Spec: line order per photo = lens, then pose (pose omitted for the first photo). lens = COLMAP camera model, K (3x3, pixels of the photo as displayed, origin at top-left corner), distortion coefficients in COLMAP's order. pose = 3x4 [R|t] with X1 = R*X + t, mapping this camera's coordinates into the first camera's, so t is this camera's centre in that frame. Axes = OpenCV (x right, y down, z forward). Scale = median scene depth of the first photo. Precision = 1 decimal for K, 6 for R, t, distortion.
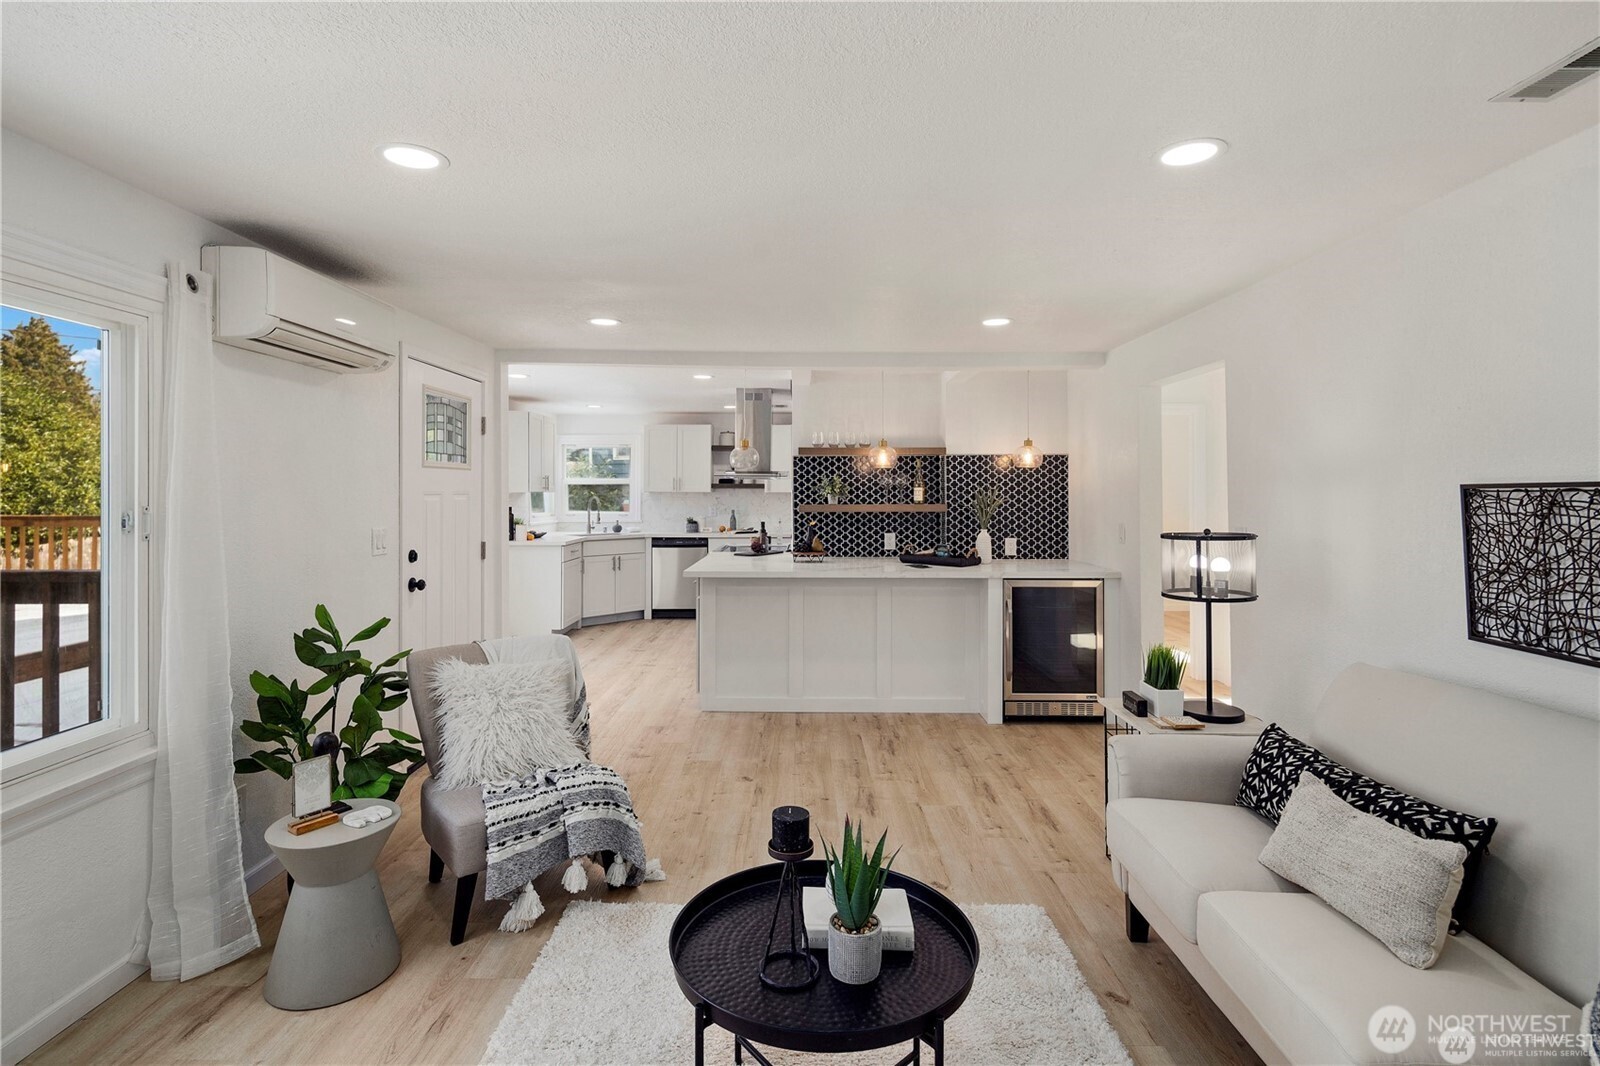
lens RADIAL K [[785.5, 0, 808.6], [0, 785.5, 487.3], [0, 0, 1]] dist [0.000781, -0.003795]
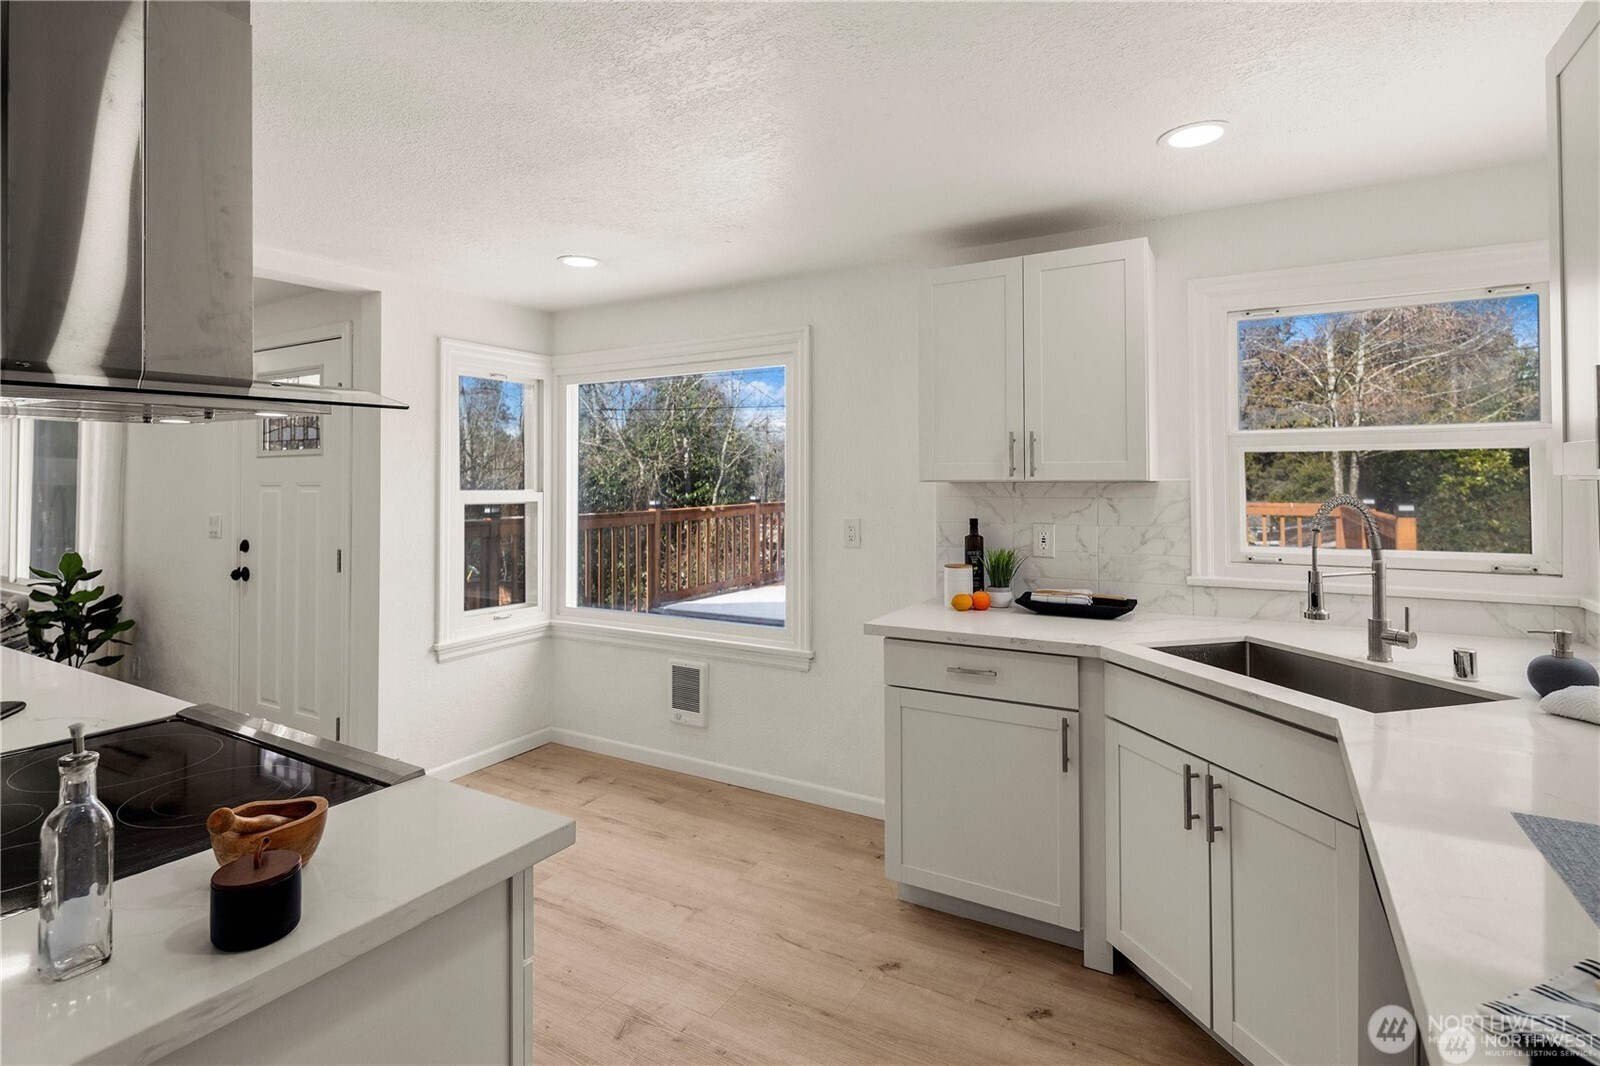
lens RADIAL K [[785.5, 0, 791.7], [0, 785.5, 477.8], [0, 0, 1]] dist [0.000781, -0.003795]
pose [[-0.513577, 0.006591, -0.858018, 0.003641], [0.014120, 0.999900, -0.000771, 0.004148], [0.857927, -0.012511, -0.513619, 0.952335]]
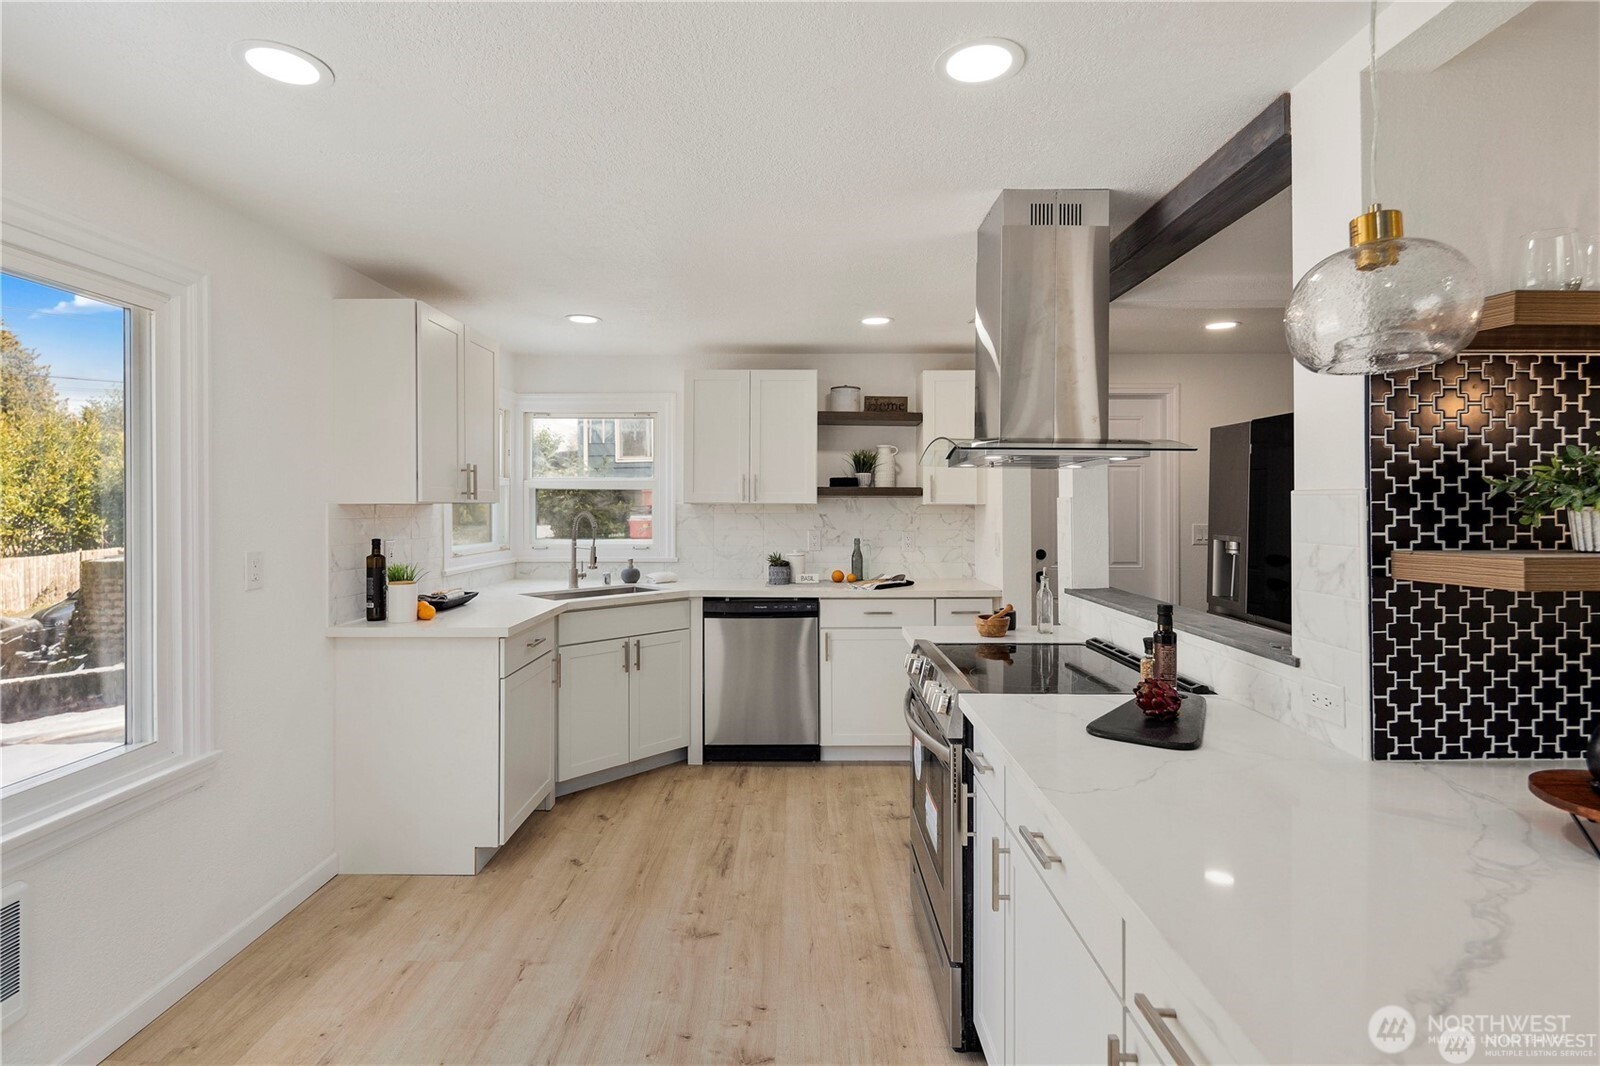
lens RADIAL K [[785.5, 0, 798.6], [0, 785.5, 522.8], [0, 0, 1]] dist [0.000781, -0.003795]
pose [[0.999978, 0.004615, -0.004752, -0.134225], [-0.004492, 0.999663, 0.025553, 0.005391], [0.004868, -0.025531, 0.999662, 0.501138]]
